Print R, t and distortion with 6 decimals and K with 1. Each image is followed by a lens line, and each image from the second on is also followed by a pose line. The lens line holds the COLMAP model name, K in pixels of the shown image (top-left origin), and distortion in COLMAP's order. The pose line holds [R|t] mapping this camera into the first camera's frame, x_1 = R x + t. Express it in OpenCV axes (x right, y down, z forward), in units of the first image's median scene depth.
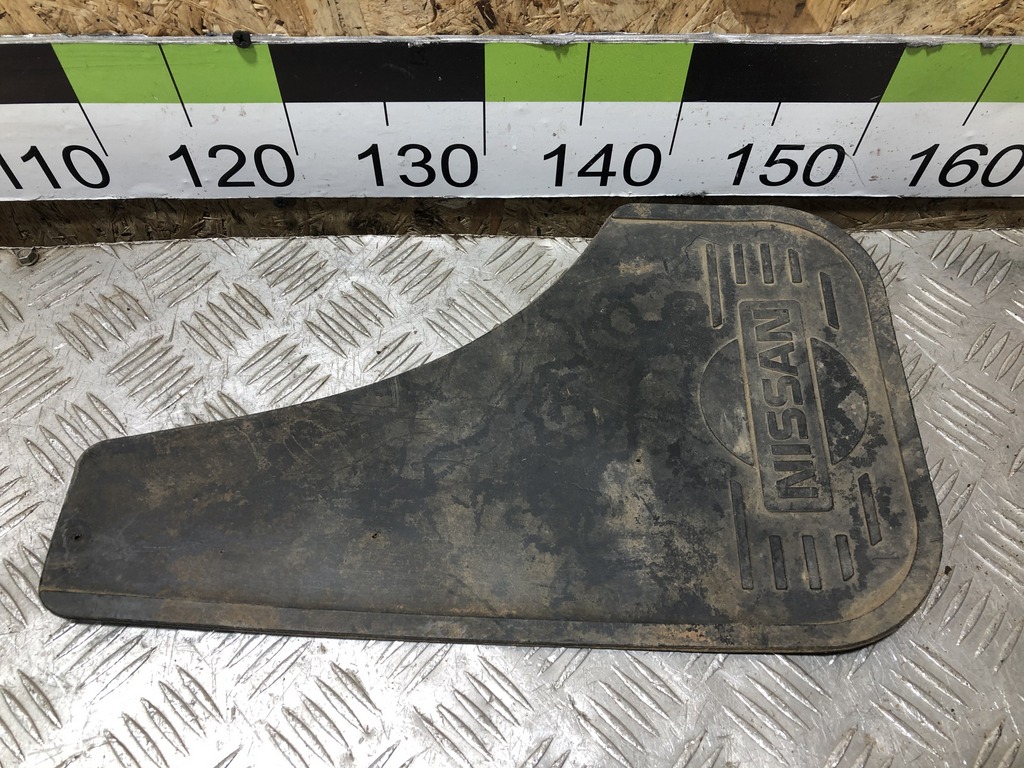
lens RADIAL K [[855.9, 0, 515.9], [0, 855.9, 373.9], [0, 0, 1]] dist [0.005624, -0.003800]
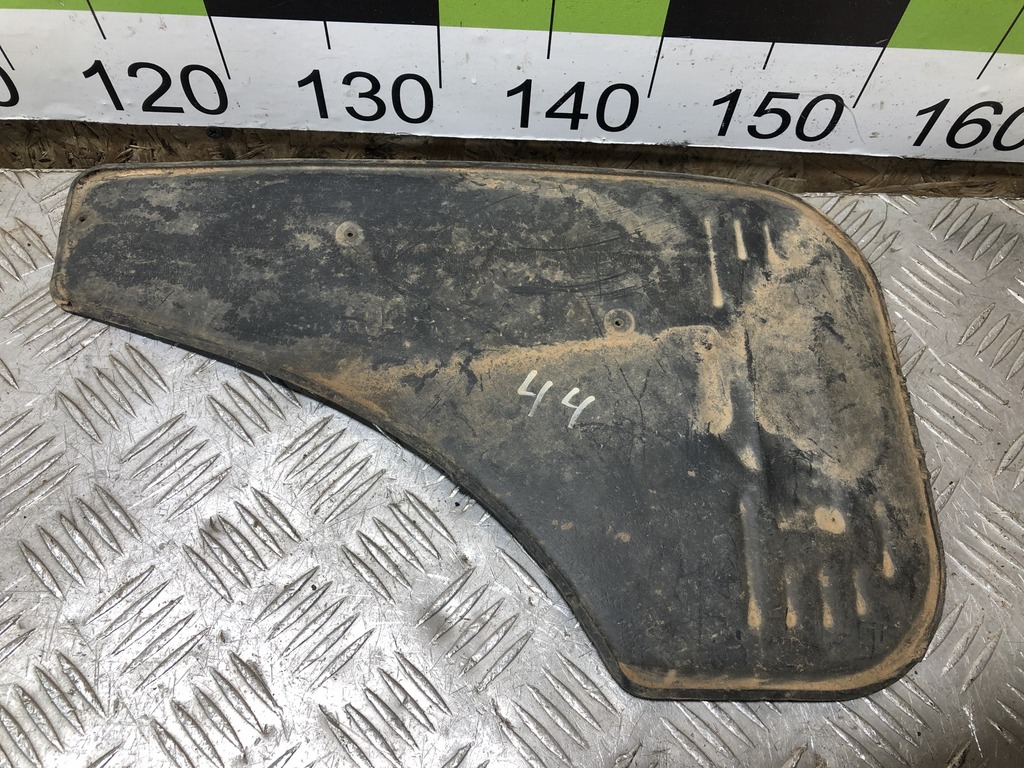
lens RADIAL K [[855.9, 0, 518.7], [0, 855.9, 383.3], [0, 0, 1]] dist [0.005624, -0.003800]
pose [[0.999030, 0.043113, 0.008950, 0.052751], [-0.043642, 0.996510, 0.071150, -0.017979], [-0.005851, -0.071471, 0.997425, 0.095243]]
